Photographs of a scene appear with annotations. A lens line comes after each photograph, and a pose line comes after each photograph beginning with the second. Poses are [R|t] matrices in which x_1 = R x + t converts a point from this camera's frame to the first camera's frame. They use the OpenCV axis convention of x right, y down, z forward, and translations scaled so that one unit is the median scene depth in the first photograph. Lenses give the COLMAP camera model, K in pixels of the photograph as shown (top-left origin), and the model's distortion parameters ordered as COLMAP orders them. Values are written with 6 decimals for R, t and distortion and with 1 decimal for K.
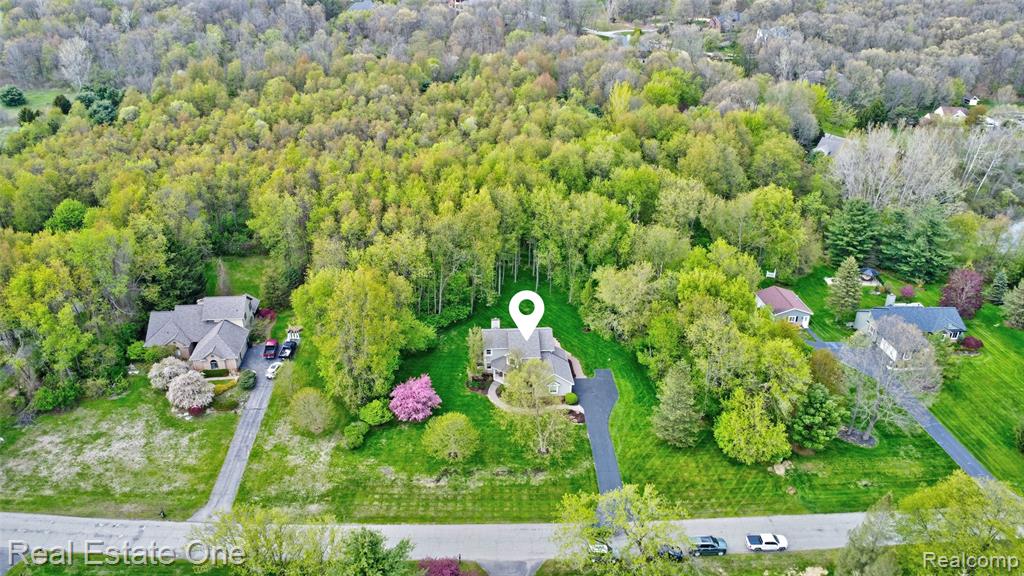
lens RADIAL K [[748.0, 0, 512.8], [0, 748.0, 287.8], [0, 0, 1]] dist [-0.030806, -0.010513]
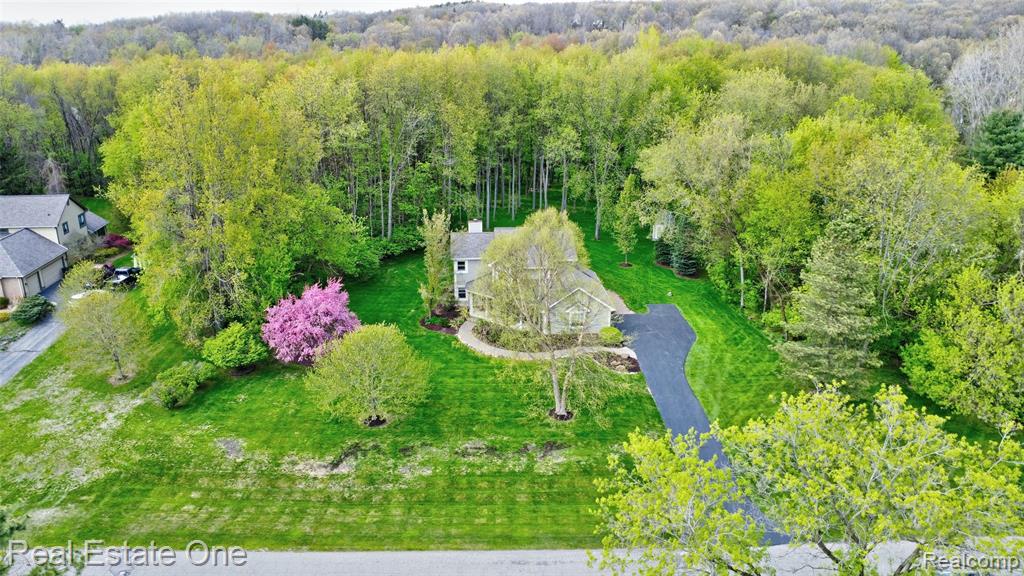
lens RADIAL K [[748.0, 0, 511.3], [0, 748.0, 281.3], [0, 0, 1]] dist [-0.030806, -0.010513]
pose [[0.999922, -0.004090, -0.011831, 0.014556], [0.002492, 0.991231, -0.132113, 0.201361], [0.012268, 0.132074, 0.991164, 0.513338]]
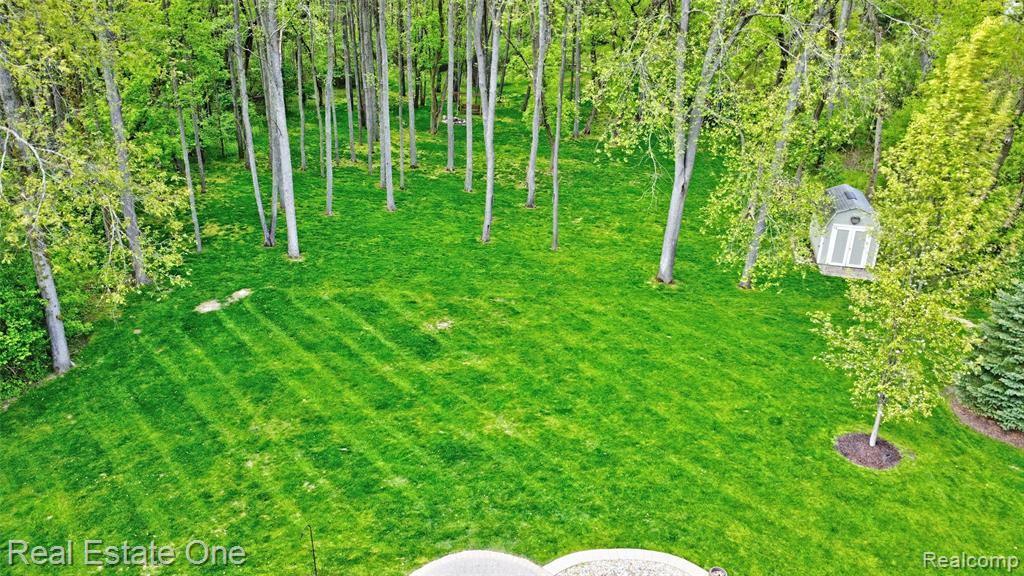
lens RADIAL K [[748.0, 0, 506.9], [0, 748.0, 290.4], [0, 0, 1]] dist [-0.030806, -0.010513]
pose [[0.995567, -0.034407, 0.087536, 0.027036], [0.037265, 0.998817, -0.031229, 0.037530], [-0.086358, 0.034353, 0.995672, 1.154368]]
